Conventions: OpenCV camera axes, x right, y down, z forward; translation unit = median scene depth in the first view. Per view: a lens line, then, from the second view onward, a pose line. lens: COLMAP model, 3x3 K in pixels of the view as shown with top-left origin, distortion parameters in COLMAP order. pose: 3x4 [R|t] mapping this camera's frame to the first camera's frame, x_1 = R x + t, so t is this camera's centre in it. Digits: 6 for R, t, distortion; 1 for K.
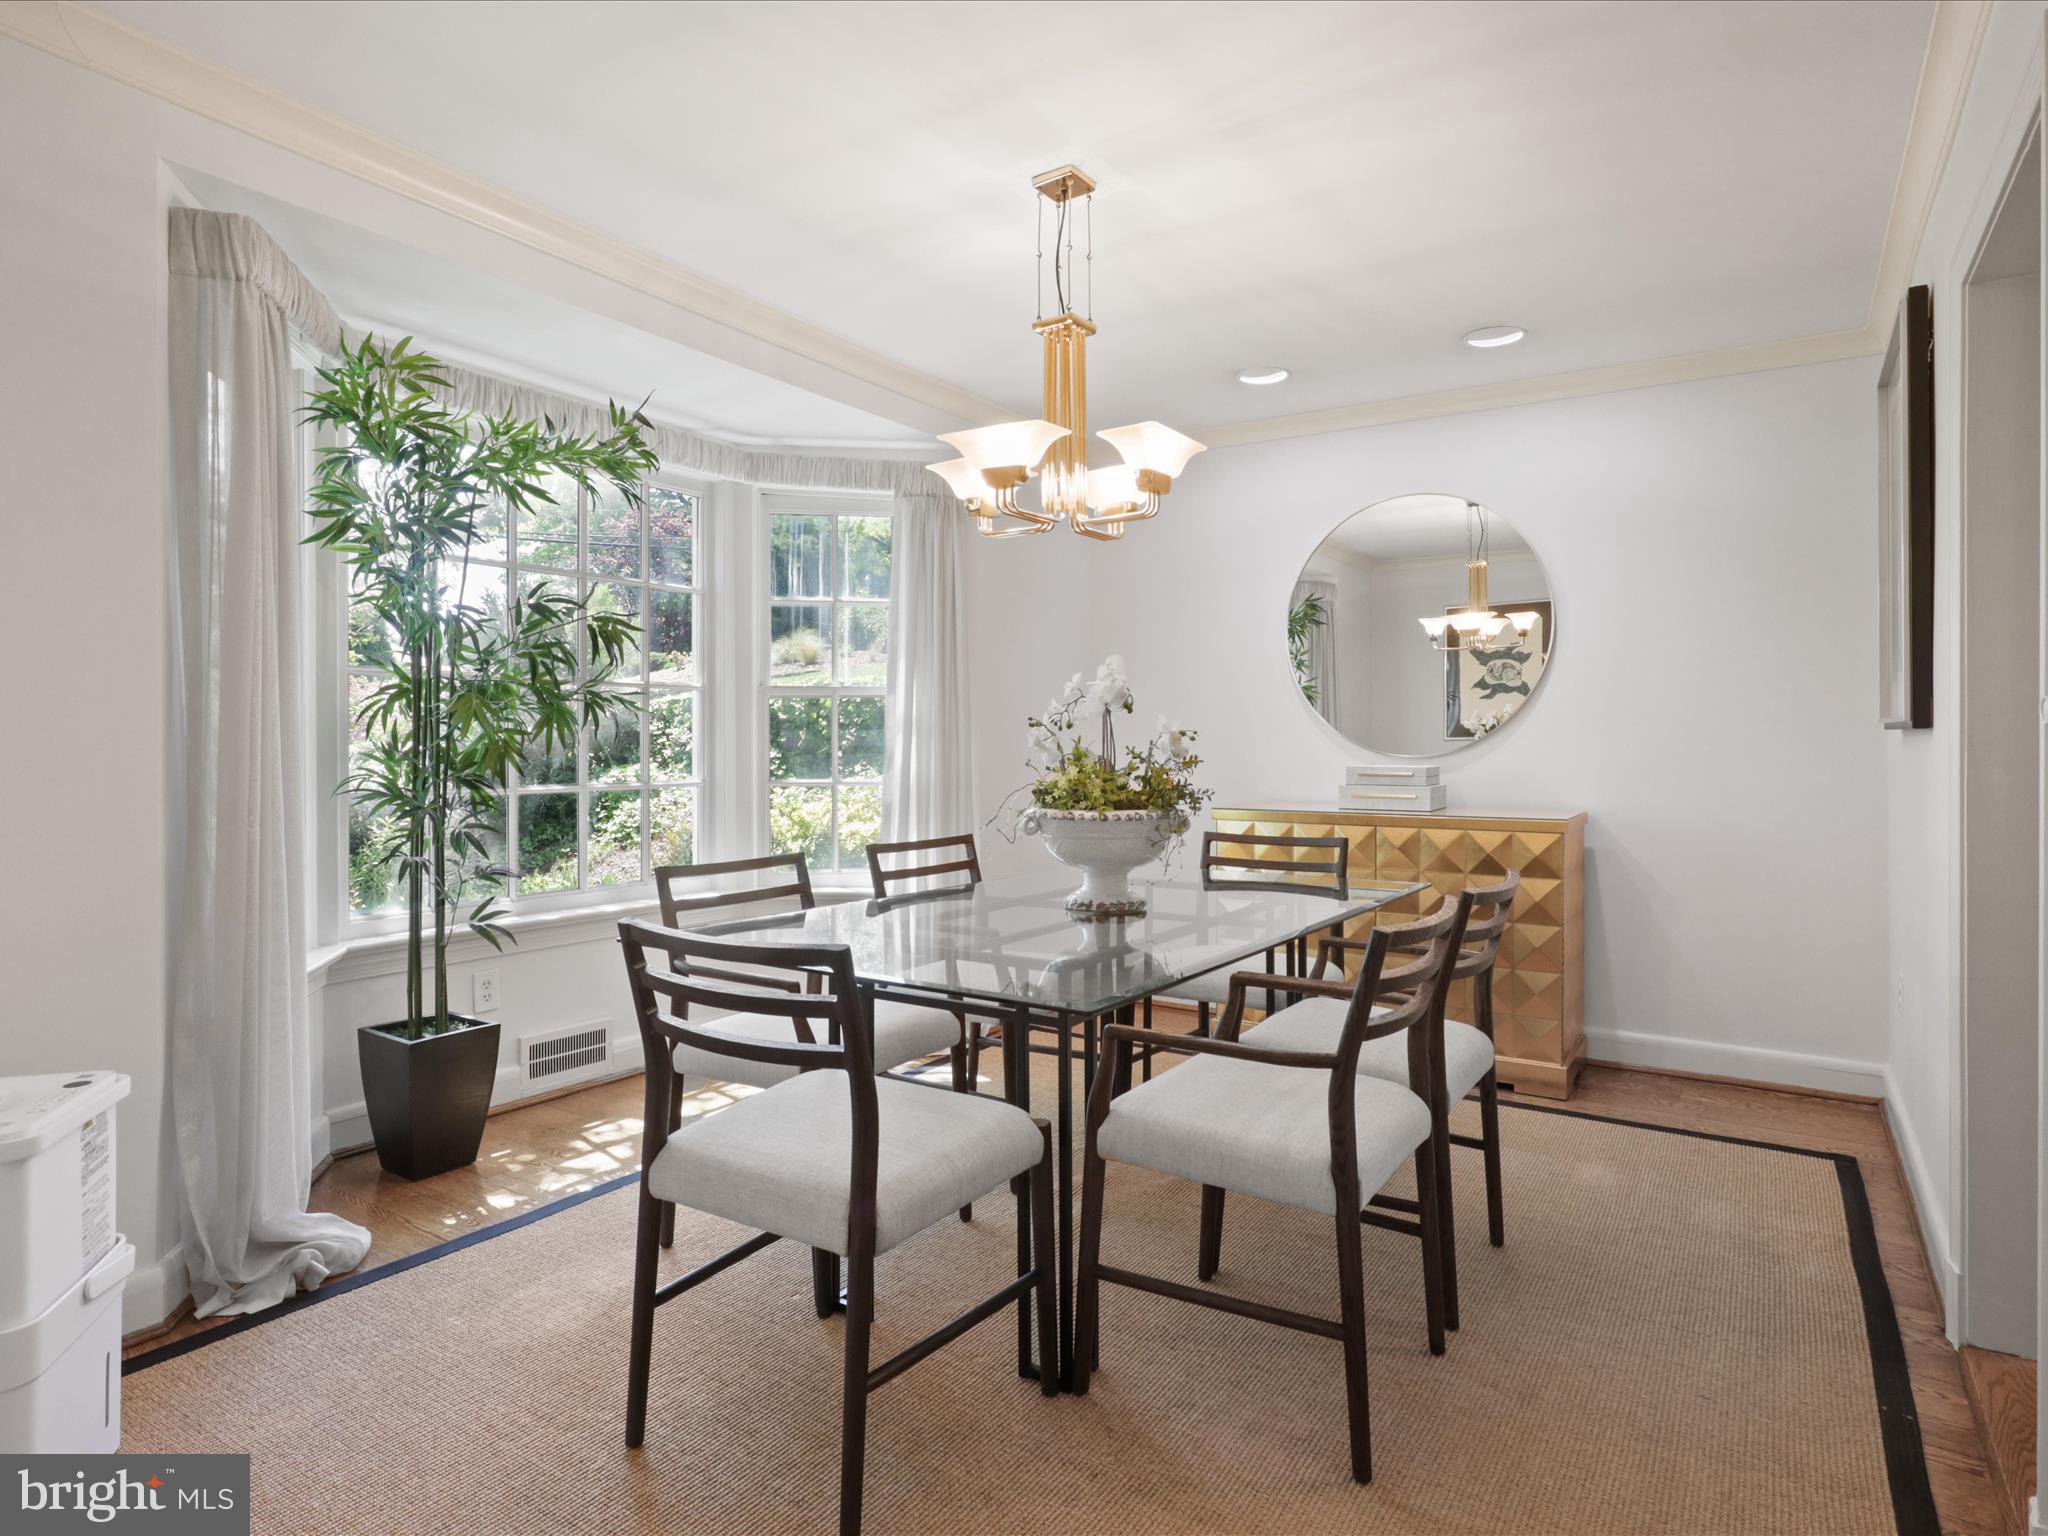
lens RADIAL K [[1159.3, 0, 1026.0], [0, 1159.3, 737.1], [0, 0, 1]] dist [-0.020798, 0.013197]
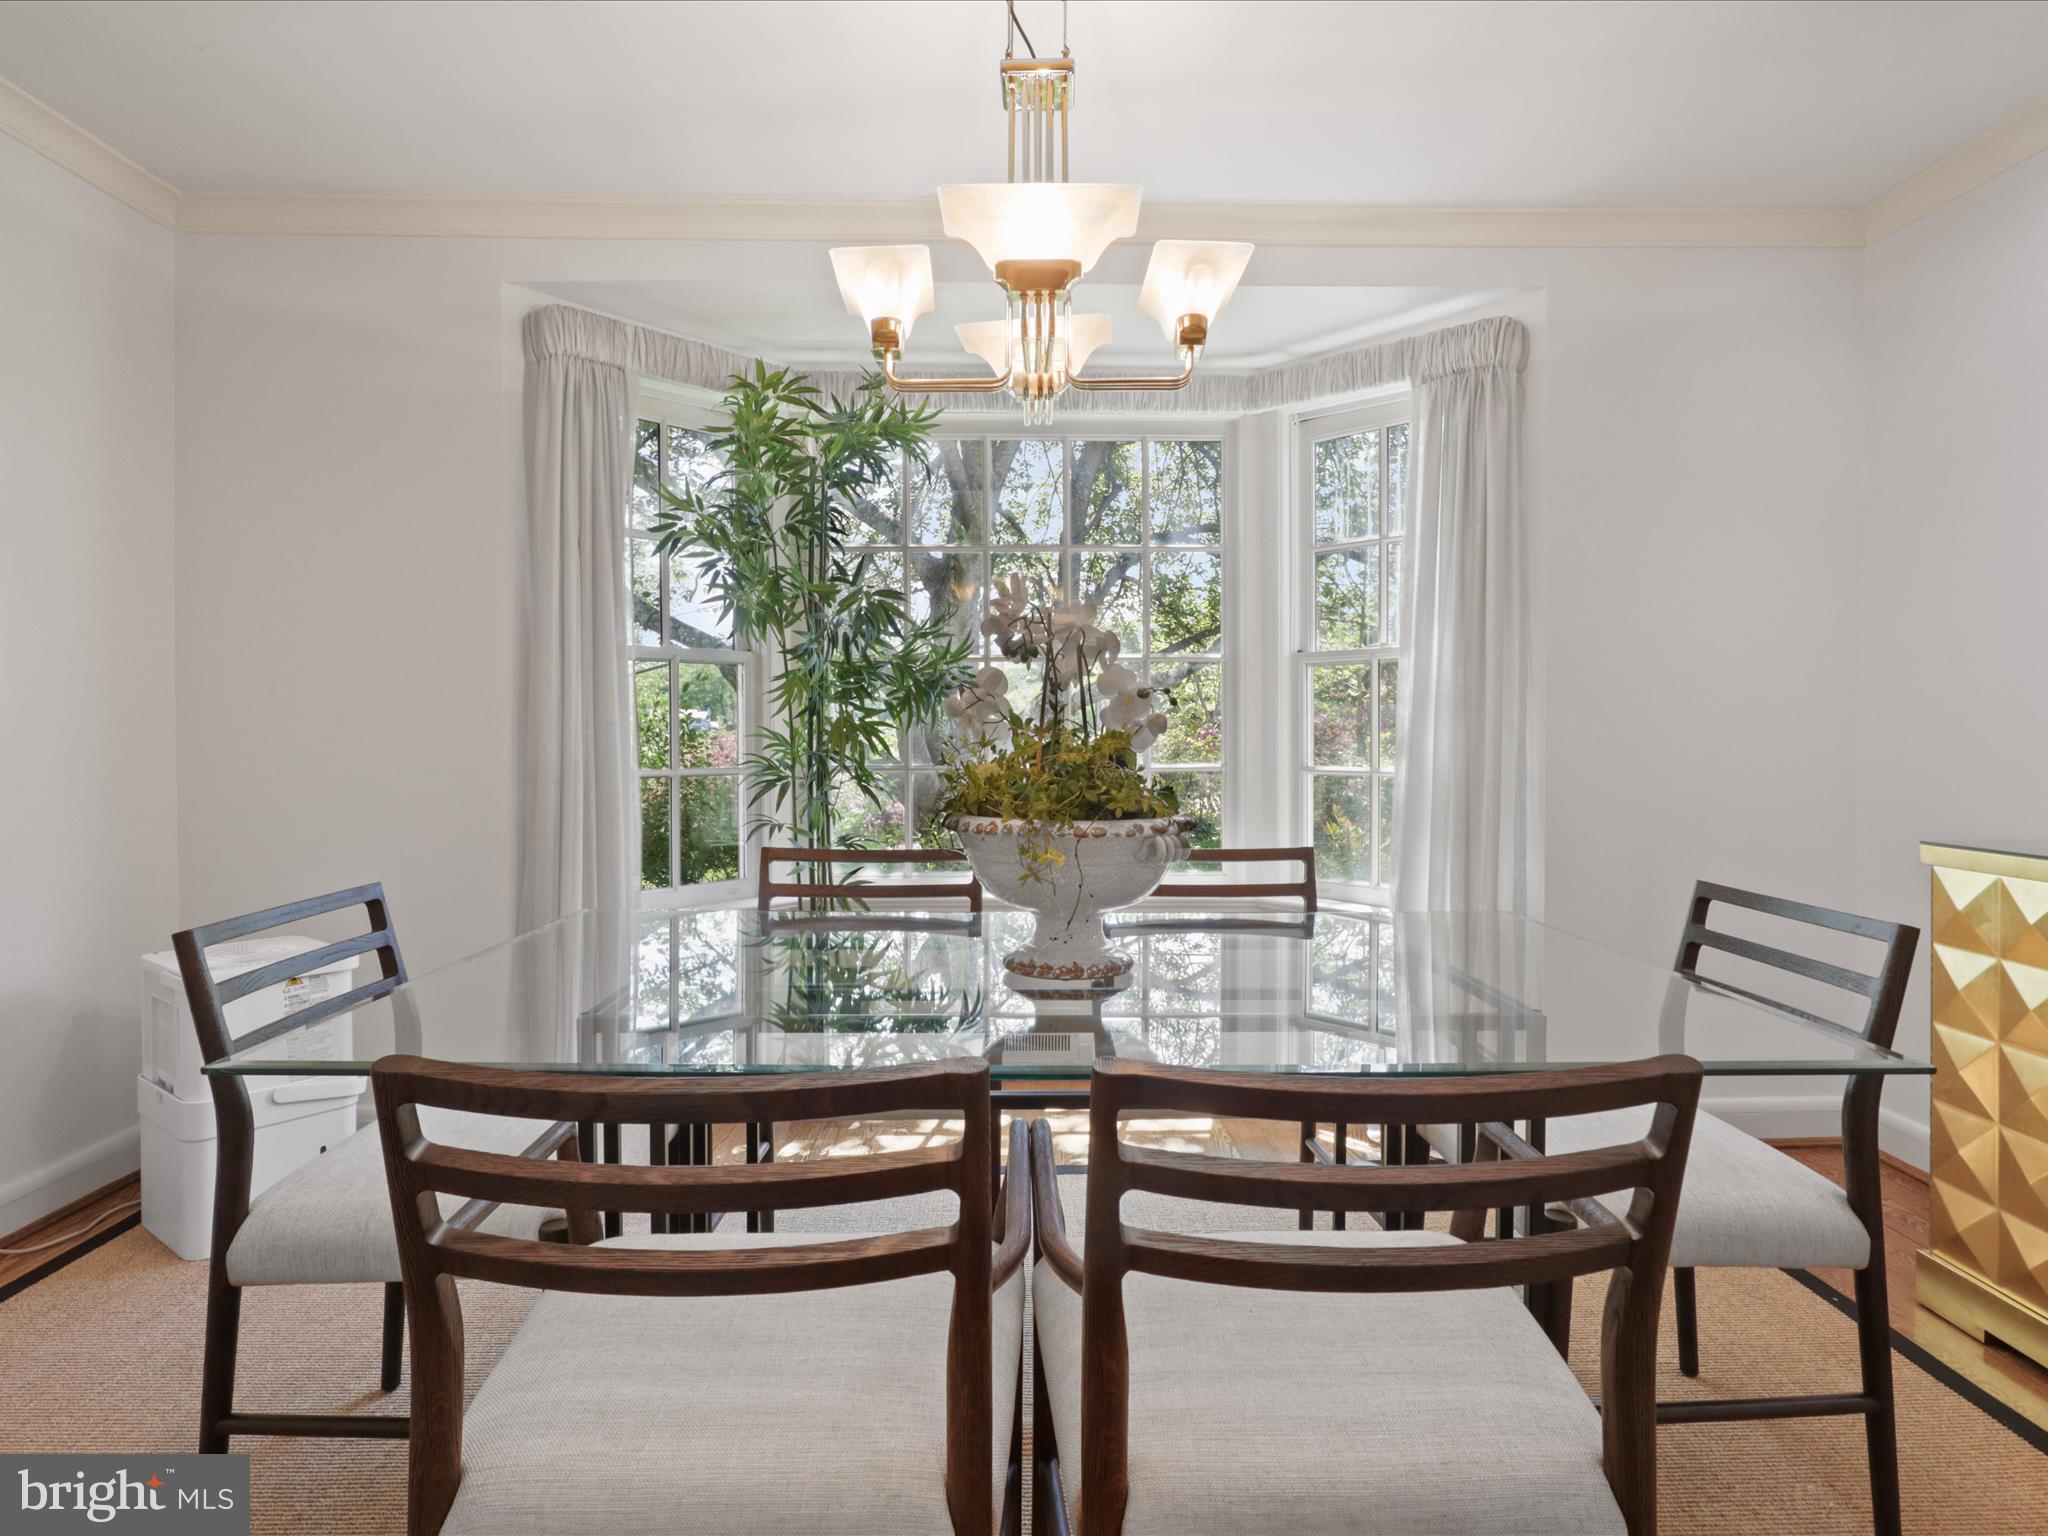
lens RADIAL K [[1159.3, 0, 1026.0], [0, 1159.3, 737.1], [0, 0, 1]] dist [-0.020798, 0.013197]
pose [[0.559459, 0.008362, -0.828816, 0.438650], [0.001775, 0.999935, 0.011287, 0.008898], [0.828856, -0.007786, 0.559408, 0.464708]]
